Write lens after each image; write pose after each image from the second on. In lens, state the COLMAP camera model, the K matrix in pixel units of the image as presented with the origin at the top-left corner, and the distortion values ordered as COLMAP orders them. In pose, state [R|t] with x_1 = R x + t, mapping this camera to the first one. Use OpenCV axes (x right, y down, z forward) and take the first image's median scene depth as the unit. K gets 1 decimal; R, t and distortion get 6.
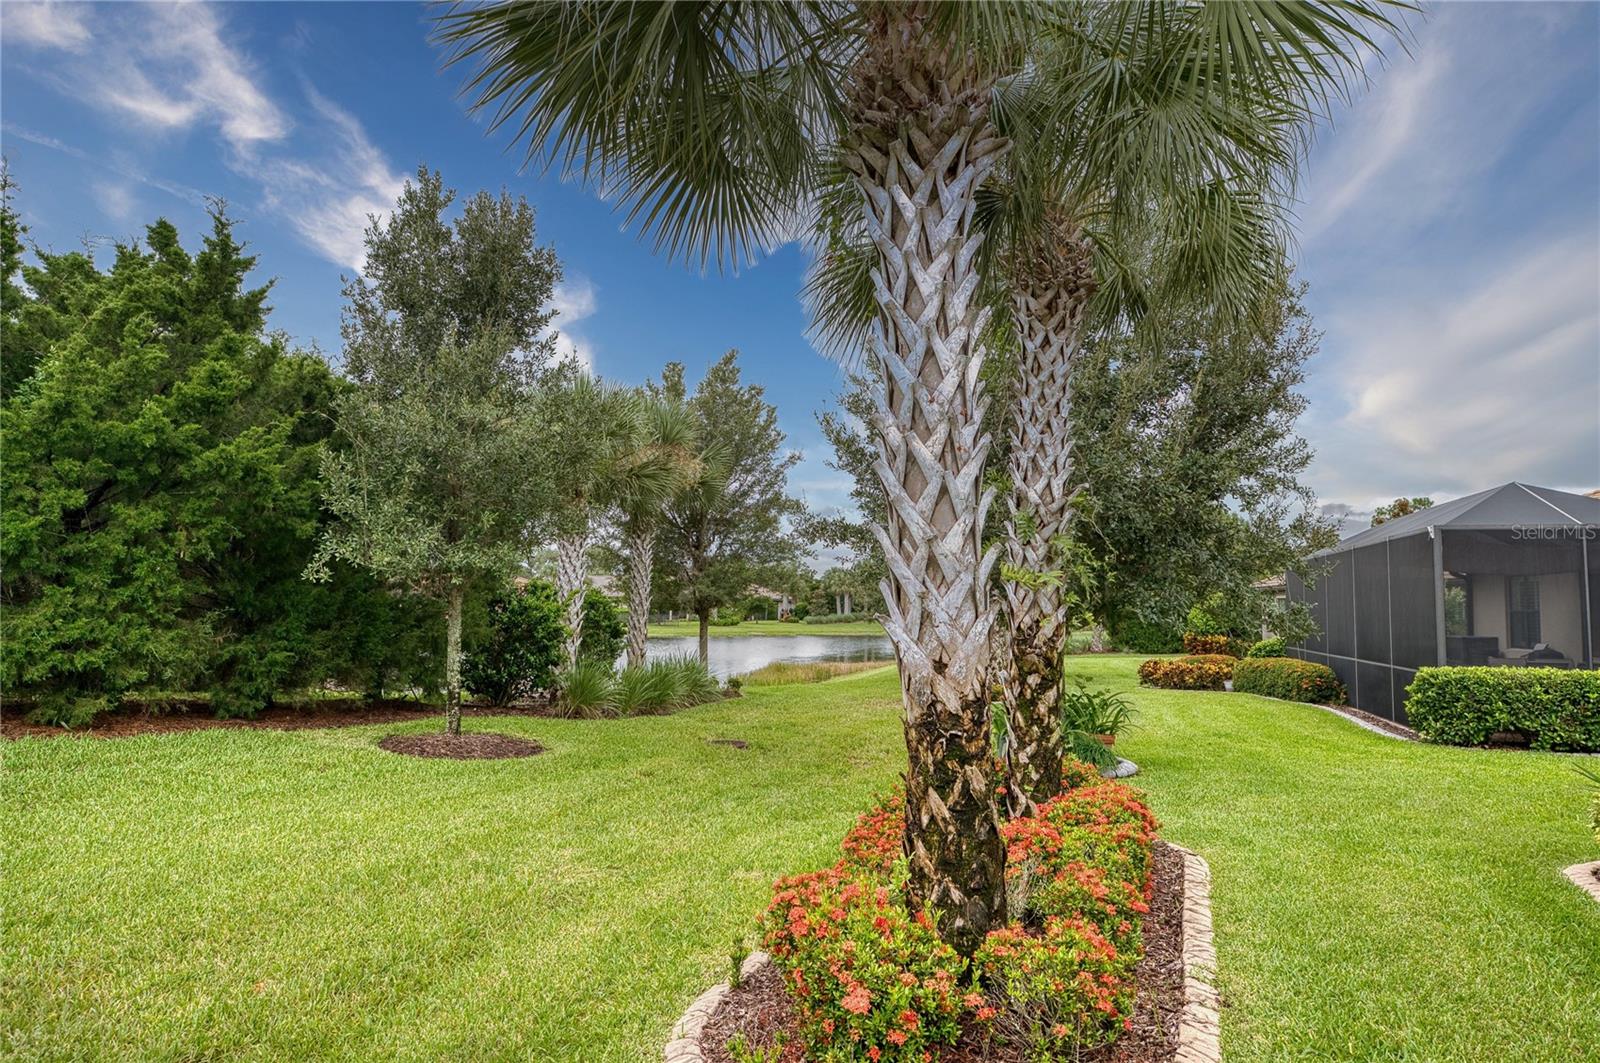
lens RADIAL K [[1083.8, 0, 800.0], [0, 1083.8, 531.5], [0, 0, 1]] dist [-0.000711, -0.000060]
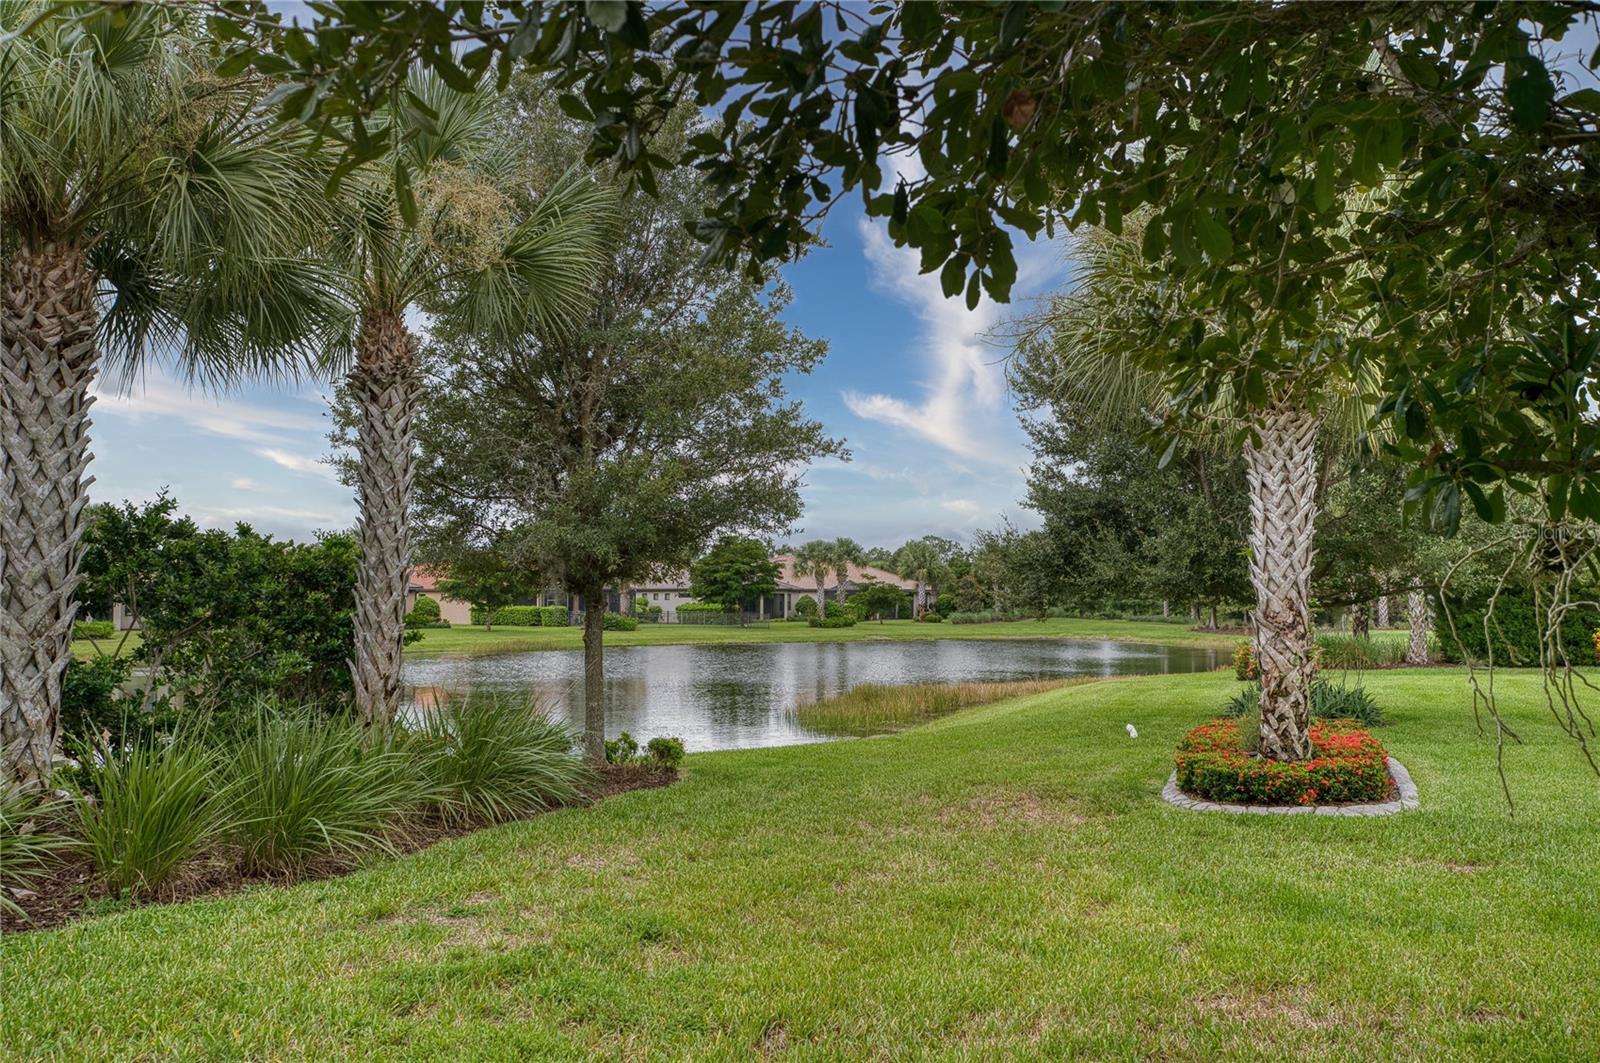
lens RADIAL K [[1322.9, 0, 800.0], [0, 1322.9, 531.5], [0, 0, 1]] dist [0.002642, 0.000171]
pose [[0.992059, -0.018308, -0.124433, 0.023502], [0.019913, 0.999734, 0.011666, 0.017456], [0.124186, -0.014051, 0.992159, 0.177209]]
